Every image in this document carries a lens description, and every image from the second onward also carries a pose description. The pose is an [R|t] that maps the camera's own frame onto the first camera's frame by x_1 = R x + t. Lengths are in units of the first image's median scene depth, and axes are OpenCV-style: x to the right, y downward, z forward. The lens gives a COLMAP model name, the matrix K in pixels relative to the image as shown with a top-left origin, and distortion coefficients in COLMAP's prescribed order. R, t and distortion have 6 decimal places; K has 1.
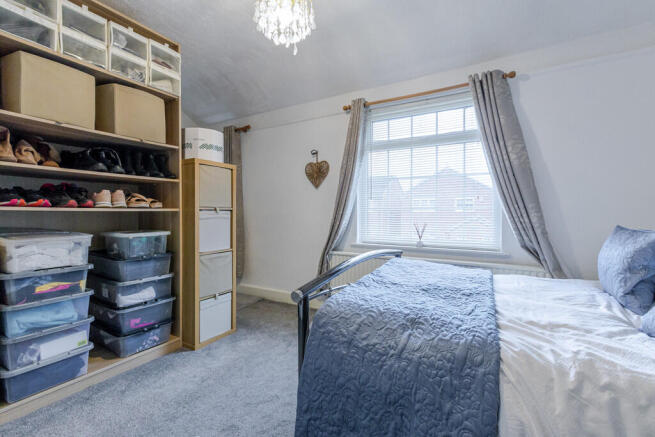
lens RADIAL K [[292.1, 0, 320.5], [0, 292.1, 213.9], [0, 0, 1]] dist [0.001978, 0.000343]
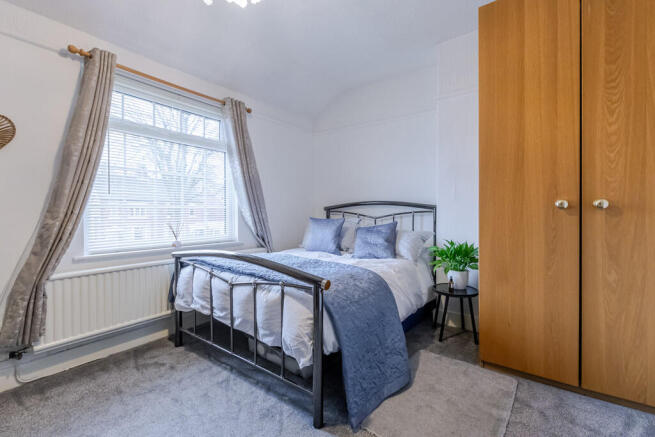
lens RADIAL K [[292.1, 0, 320.5], [0, 292.1, 213.9], [0, 0, 1]] dist [0.001978, 0.000343]
pose [[0.117848, -0.016633, 0.992892, -0.566862], [-0.005355, 0.999835, 0.017385, -0.015325], [-0.993017, -0.007366, 0.117739, 0.425277]]
